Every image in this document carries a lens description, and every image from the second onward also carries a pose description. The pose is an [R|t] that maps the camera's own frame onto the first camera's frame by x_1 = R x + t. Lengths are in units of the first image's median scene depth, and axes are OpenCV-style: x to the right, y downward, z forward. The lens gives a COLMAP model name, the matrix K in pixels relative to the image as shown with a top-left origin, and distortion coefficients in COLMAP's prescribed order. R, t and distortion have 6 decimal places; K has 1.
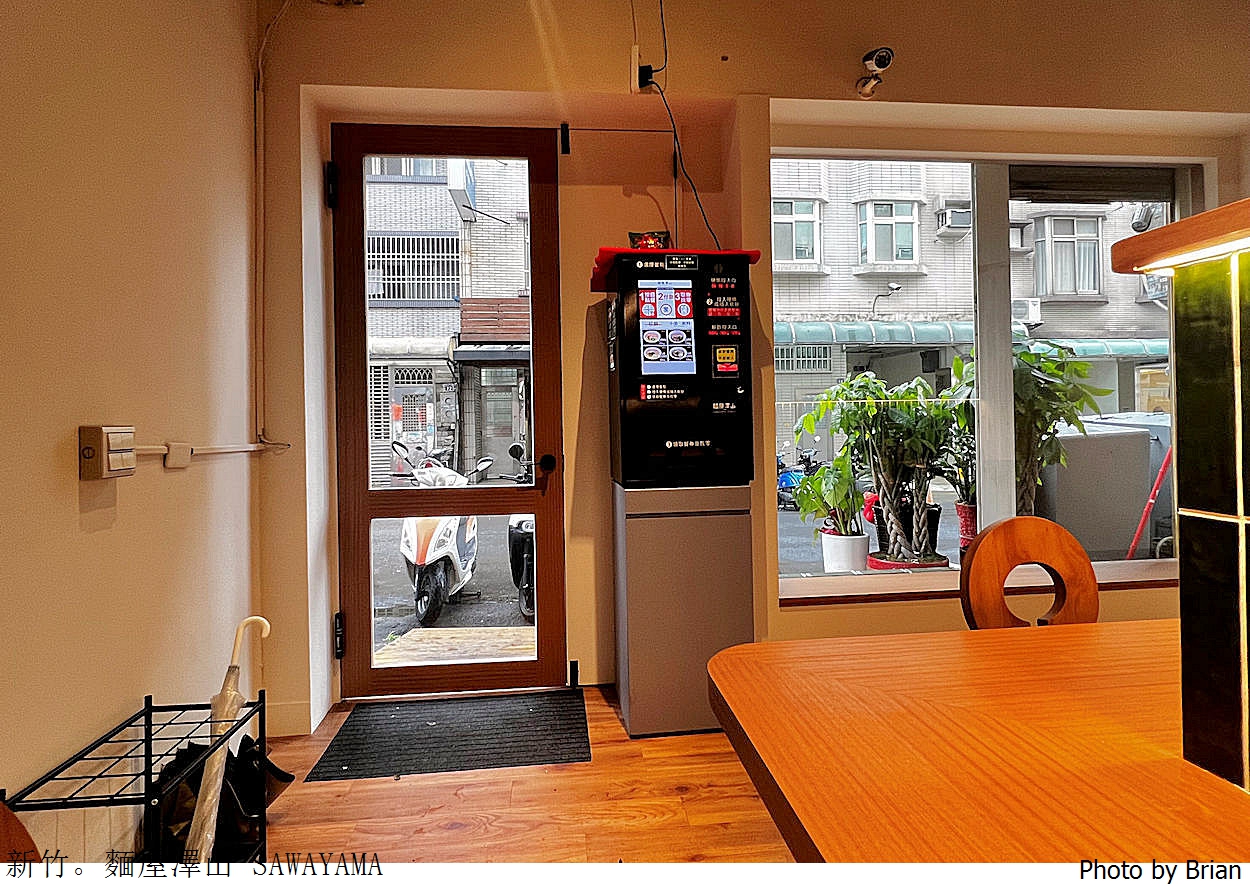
lens RADIAL K [[693.7, 0, 633.0], [0, 693.7, 437.3], [0, 0, 1]] dist [-0.001982, 0.000146]
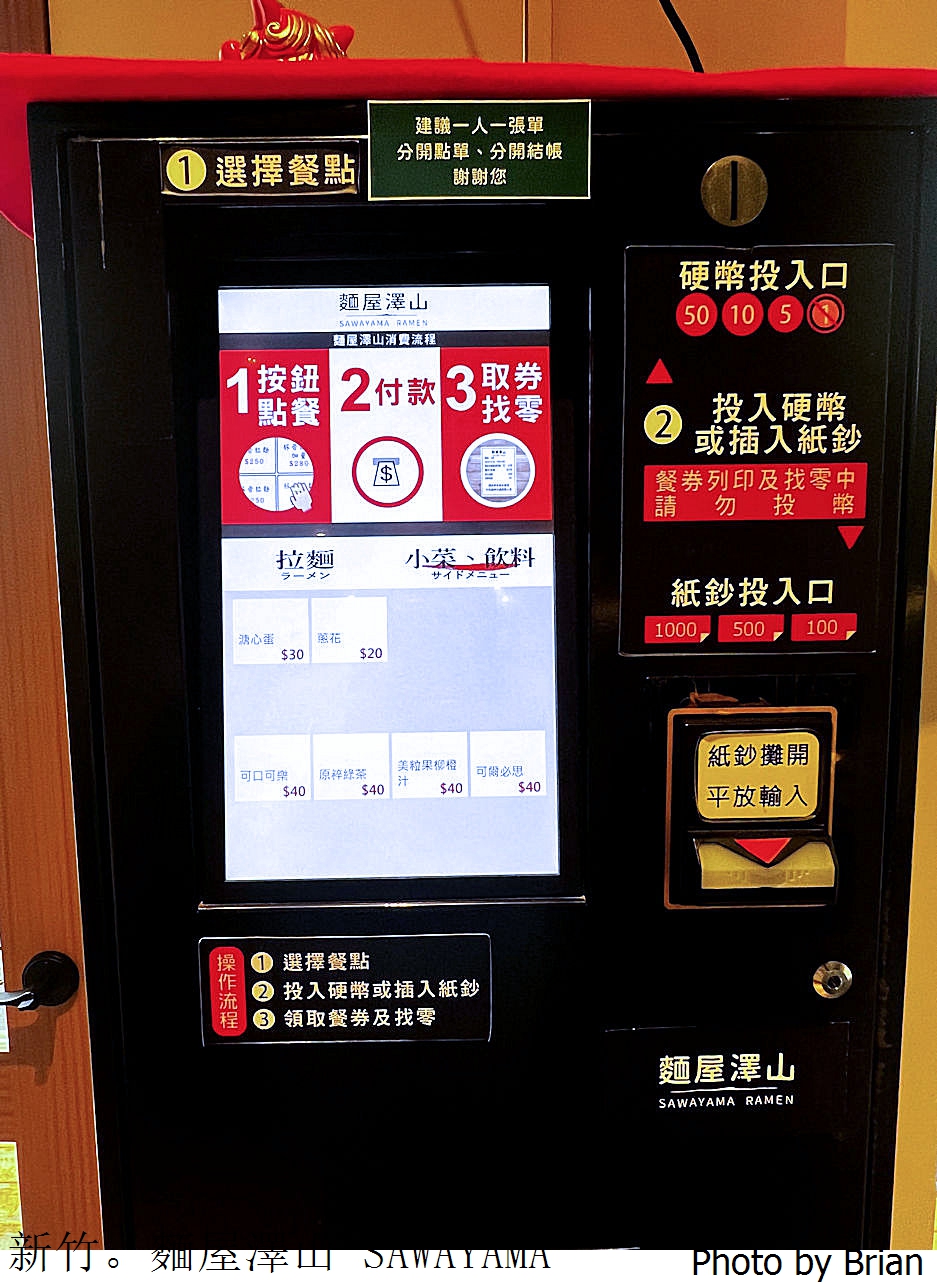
lens RADIAL K [[862.7, 0, 456.8], [0, 862.7, 642.7], [0, 0, 1]] dist [-0.007266, -0.003597]
pose [[0.993757, 0.024788, -0.108774, 0.087506], [-0.011666, 0.992747, 0.119658, -0.170254], [0.110951, -0.117642, 0.986838, 0.804453]]
